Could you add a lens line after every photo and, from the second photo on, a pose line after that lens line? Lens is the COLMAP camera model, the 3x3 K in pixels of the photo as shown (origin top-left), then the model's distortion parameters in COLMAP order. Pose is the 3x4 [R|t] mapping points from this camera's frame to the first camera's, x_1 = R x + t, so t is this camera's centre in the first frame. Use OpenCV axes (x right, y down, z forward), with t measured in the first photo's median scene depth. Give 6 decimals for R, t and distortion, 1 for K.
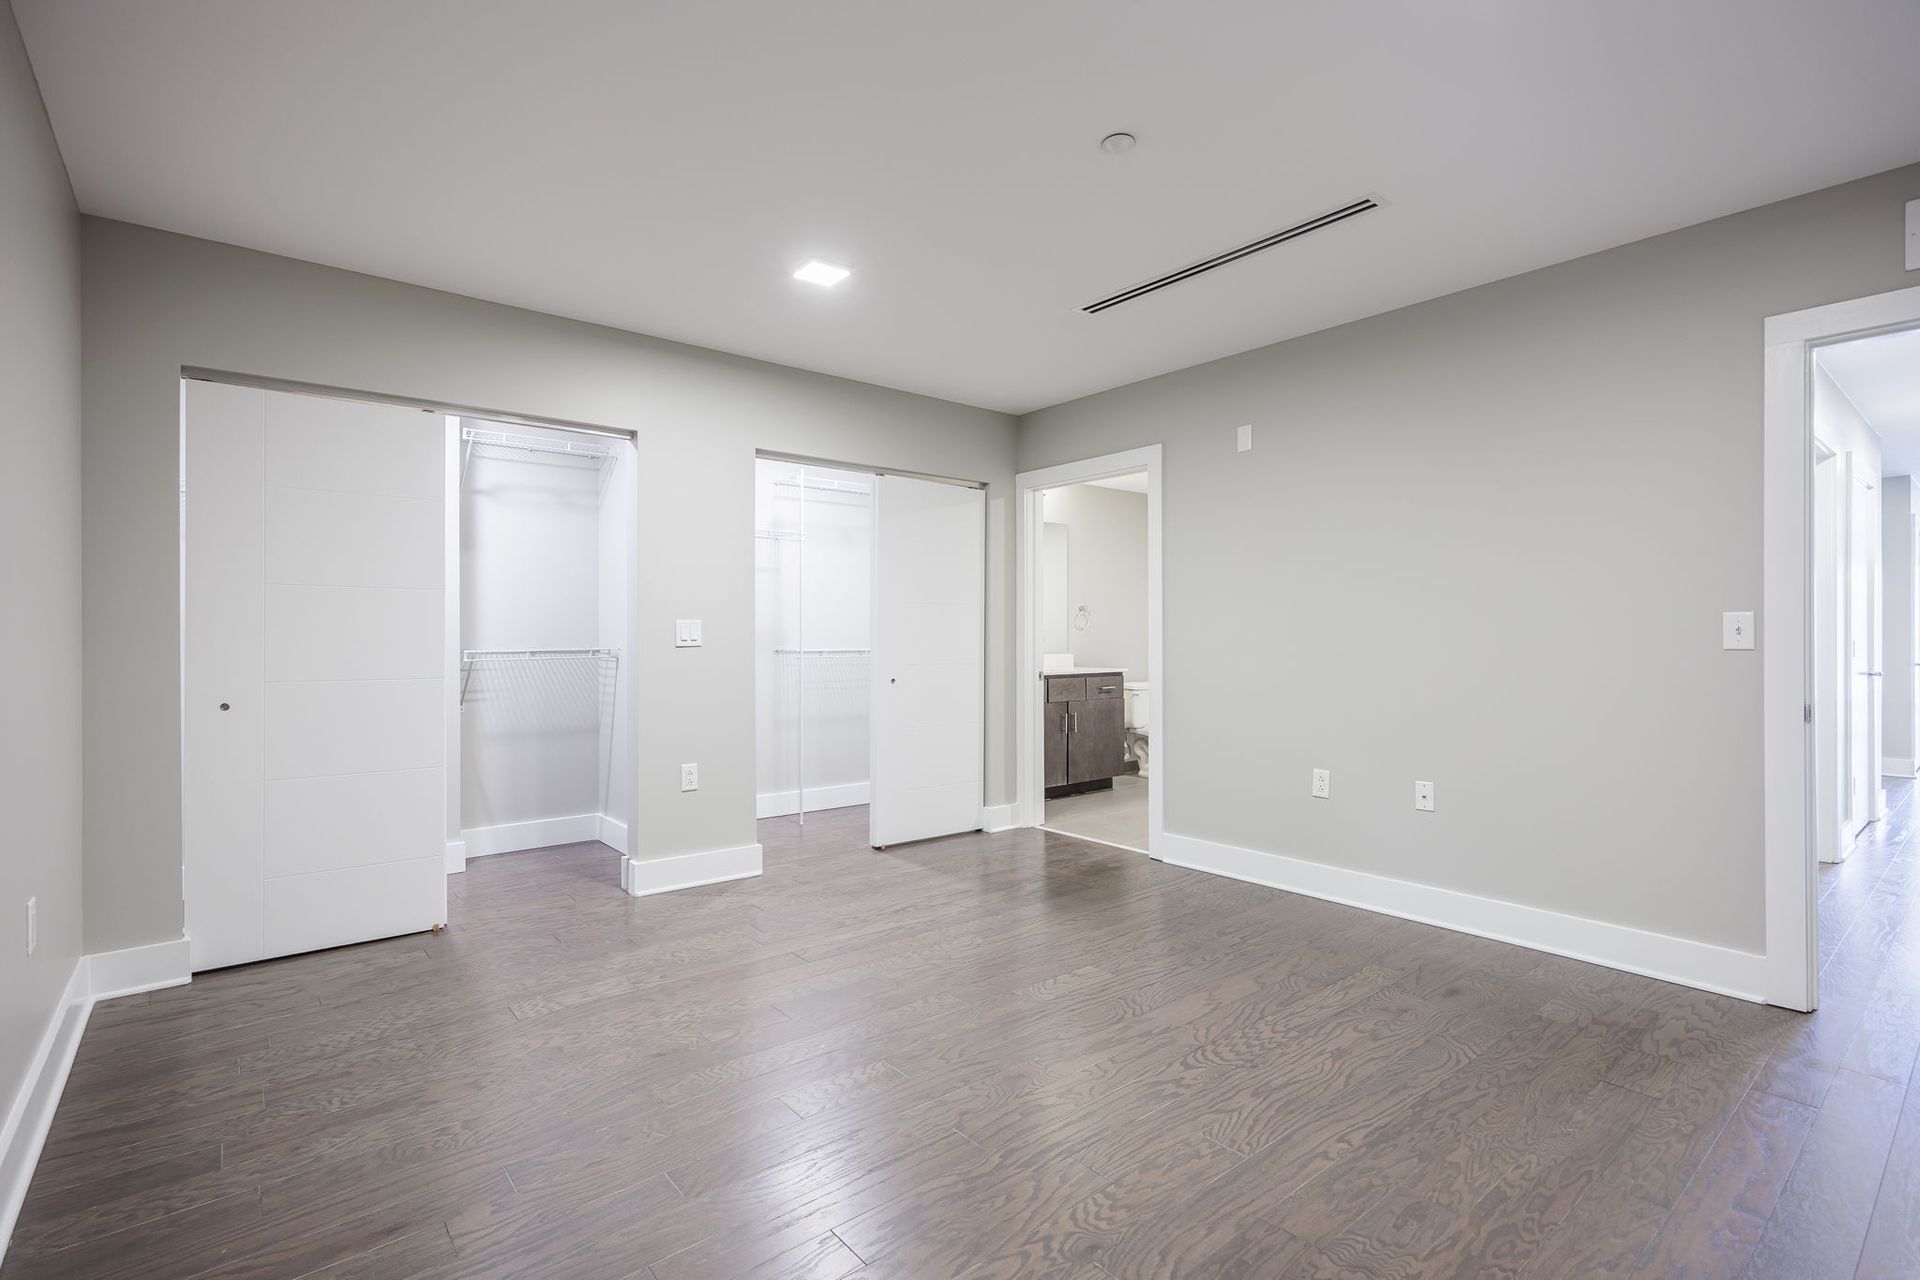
lens RADIAL K [[885.6, 0, 968.4], [0, 885.6, 633.8], [0, 0, 1]] dist [0.001007, 0.000782]
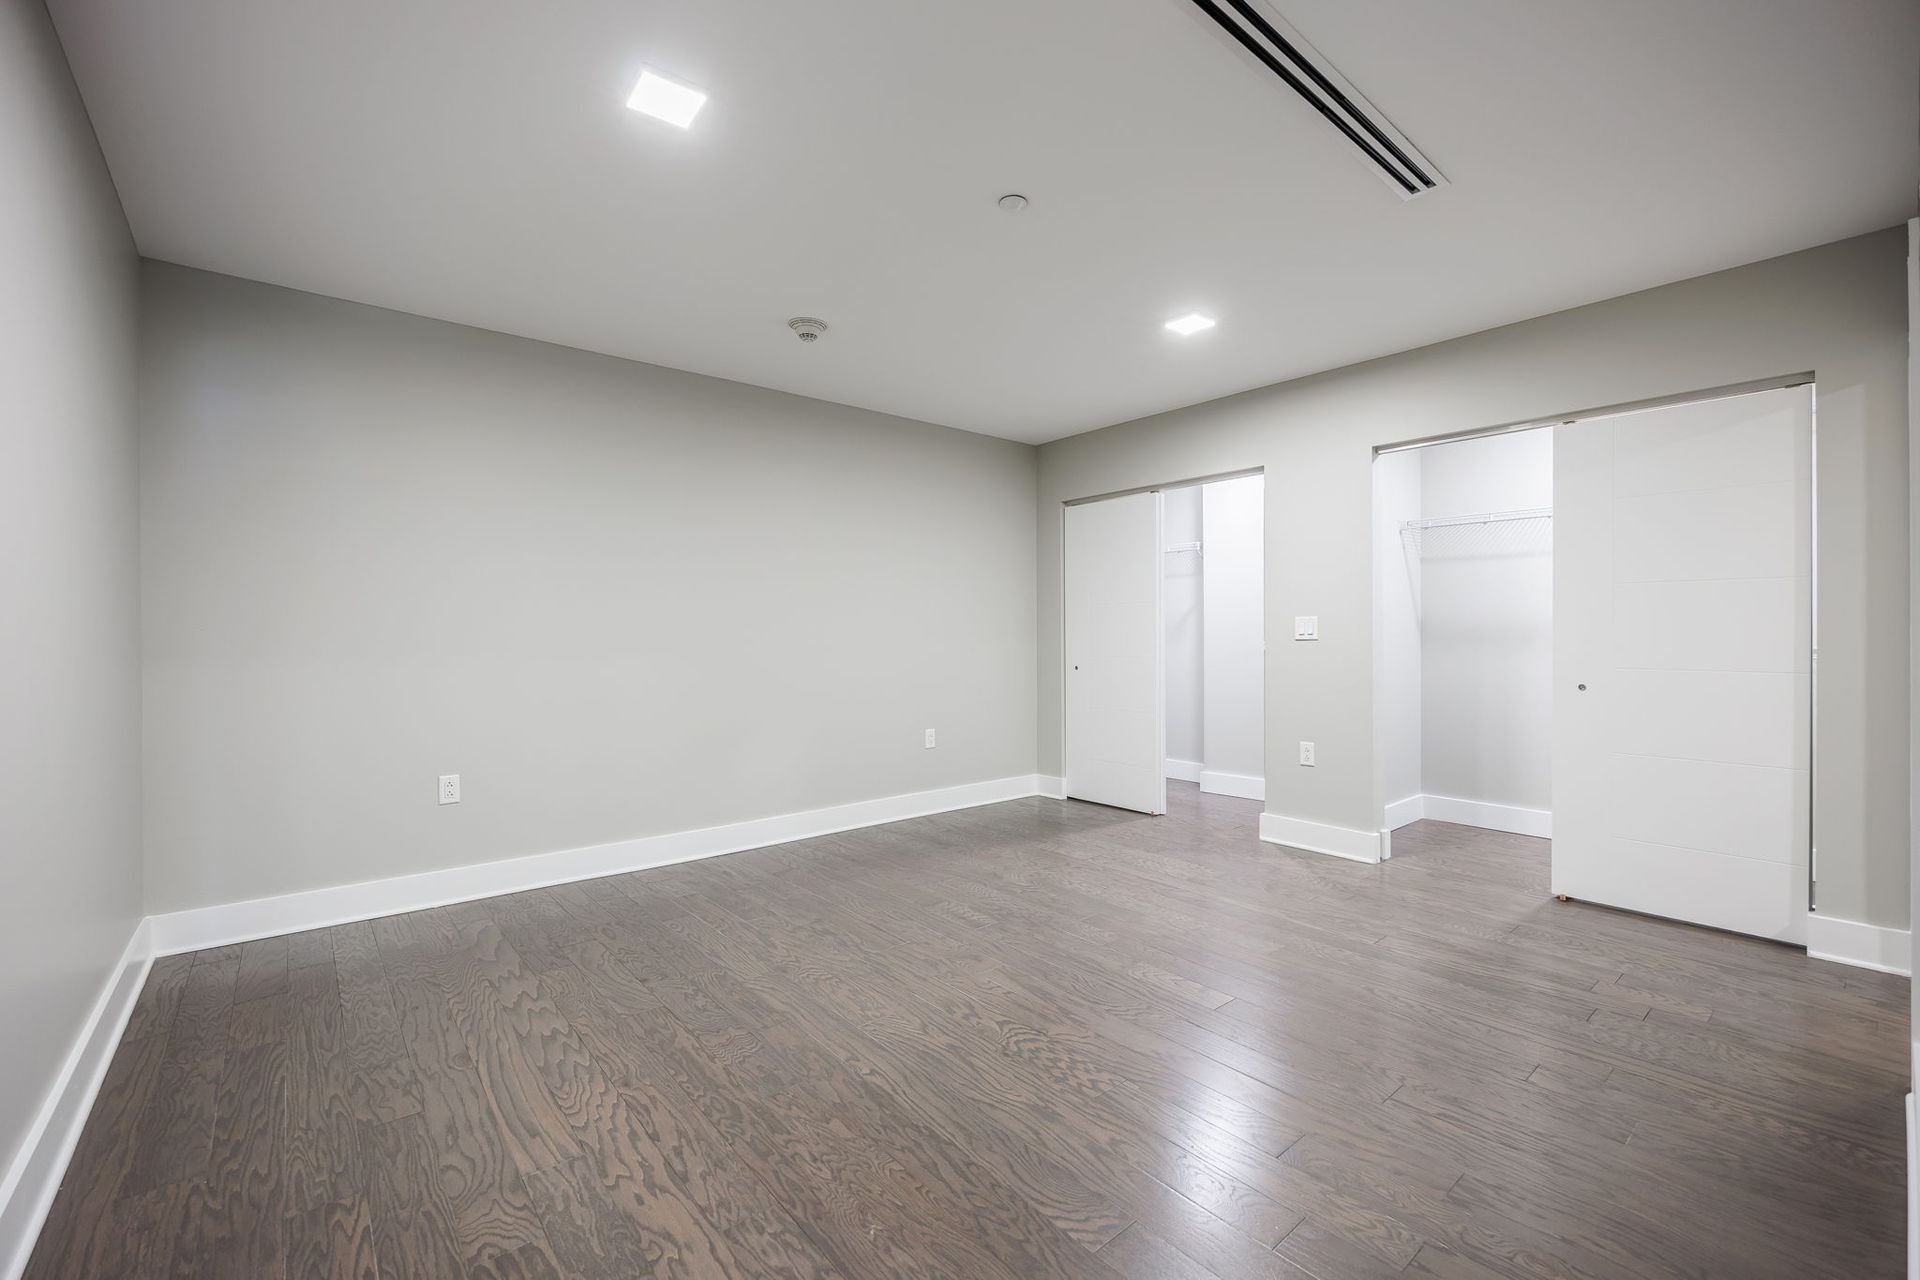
lens RADIAL K [[799.4, 0, 960.0], [0, 799.4, 637.0], [0, 0, 1]] dist [-0.004579, -0.000047]
pose [[0.004289, 0.003514, -0.999985, 1.132985], [0.010384, 0.999940, 0.003558, 0.003366], [0.999937, -0.010399, 0.004252, 0.866302]]
